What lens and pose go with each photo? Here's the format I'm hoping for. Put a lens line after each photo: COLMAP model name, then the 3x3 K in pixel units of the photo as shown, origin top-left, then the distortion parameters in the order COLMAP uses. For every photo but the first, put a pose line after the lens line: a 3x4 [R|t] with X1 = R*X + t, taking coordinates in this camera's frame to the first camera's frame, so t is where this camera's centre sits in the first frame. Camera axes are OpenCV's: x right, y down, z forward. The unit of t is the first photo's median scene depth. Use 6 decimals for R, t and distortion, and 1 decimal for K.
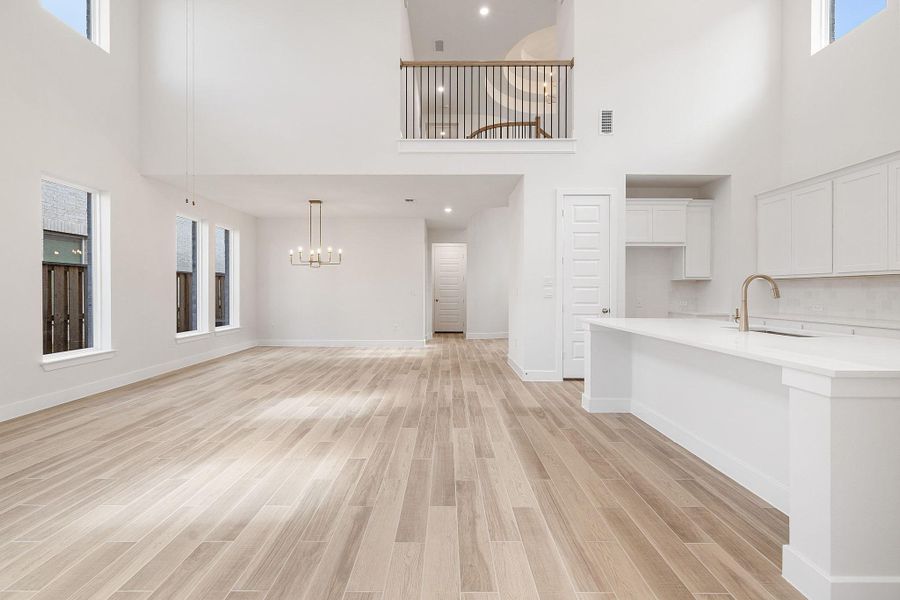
lens RADIAL K [[379.6, 0, 445.0], [0, 379.6, 293.6], [0, 0, 1]] dist [0.002560, 0.000309]
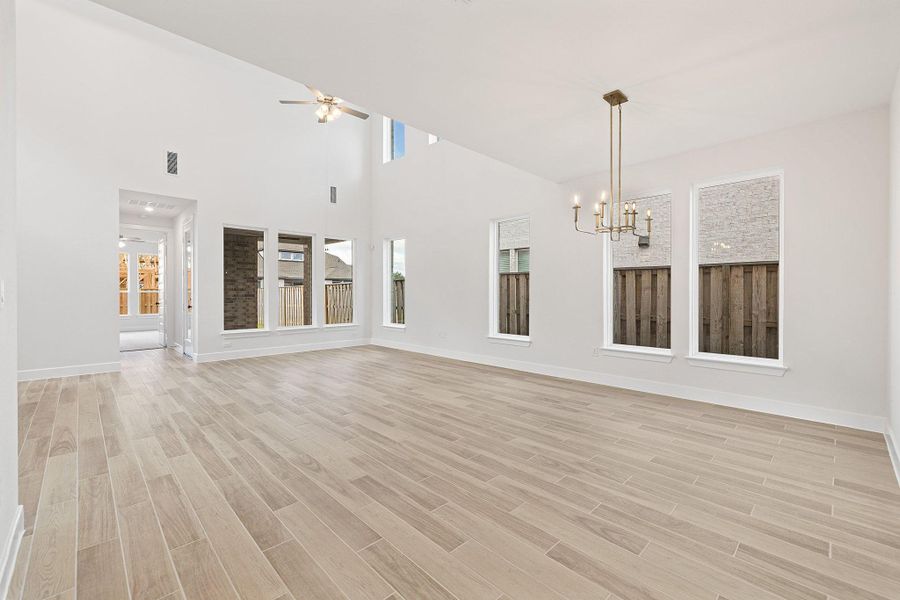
lens RADIAL K [[379.6, 0, 444.6], [0, 379.6, 297.2], [0, 0, 1]] dist [0.002560, 0.000309]
pose [[-0.718871, 0.005641, -0.695120, 0.215519], [-0.007254, 0.999852, 0.015617, -0.011593], [0.695105, 0.016269, -0.718724, 2.018157]]
